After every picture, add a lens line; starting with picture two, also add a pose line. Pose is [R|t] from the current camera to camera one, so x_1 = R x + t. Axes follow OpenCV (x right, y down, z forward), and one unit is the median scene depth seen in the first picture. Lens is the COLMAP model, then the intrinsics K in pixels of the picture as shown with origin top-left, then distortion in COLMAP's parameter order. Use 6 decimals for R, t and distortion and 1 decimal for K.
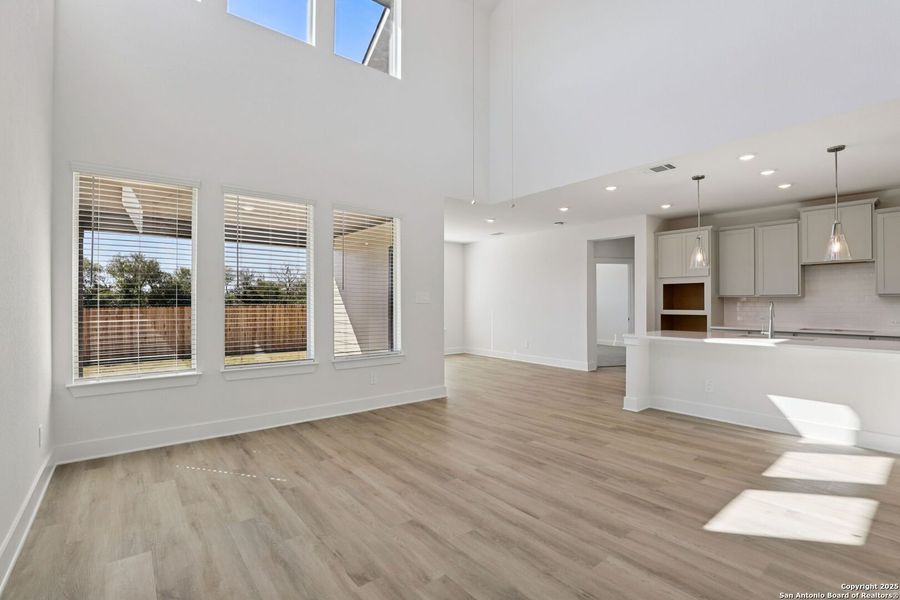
lens RADIAL K [[405.5, 0, 461.4], [0, 405.5, 304.5], [0, 0, 1]] dist [-0.025509, 0.000482]
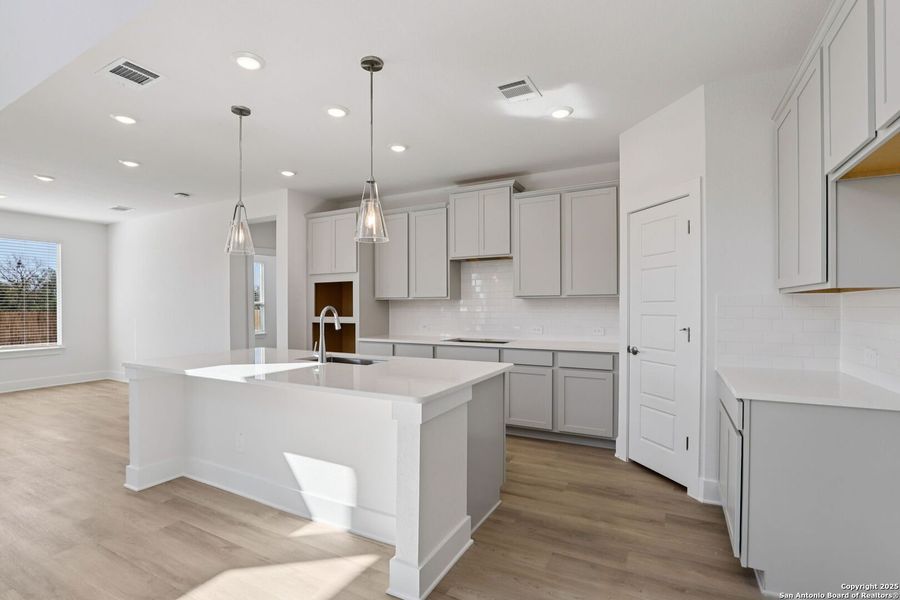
lens RADIAL K [[405.5, 0, 461.4], [0, 405.5, 304.5], [0, 0, 1]] dist [-0.025509, 0.000482]
pose [[0.923062, 0.000244, 0.384652, 0.206789], [0.004304, 0.999931, -0.010964, -0.000127], [-0.384628, 0.011776, 0.922997, 0.086700]]
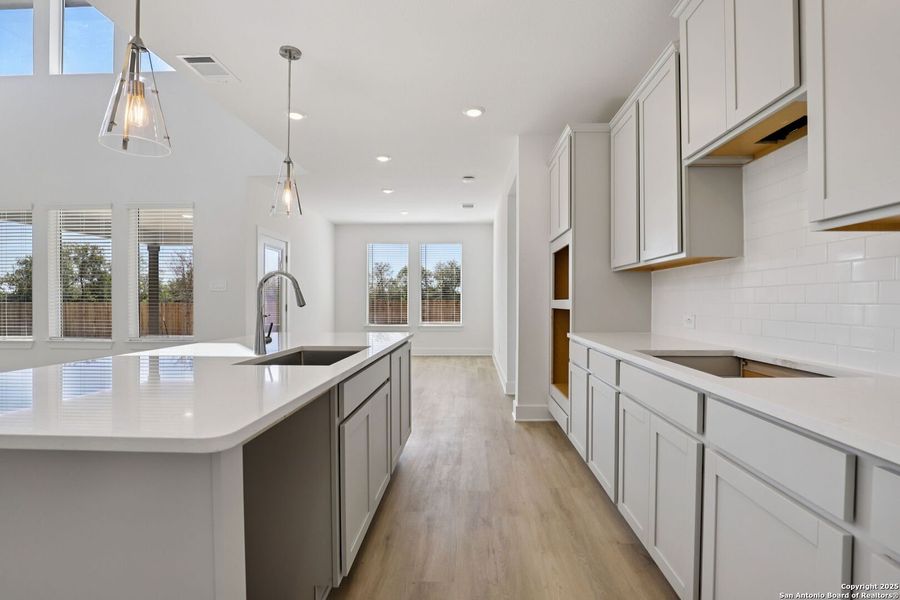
lens RADIAL K [[417.5, 0, 457.7], [0, 417.5, 305.0], [0, 0, 1]] dist [-0.022628, 0.000869]
pose [[0.747289, 0.008386, -0.664447, 0.347927], [-0.006078, 0.999965, 0.005784, 0.007777], [0.664472, -0.000283, 0.747313, 0.218650]]
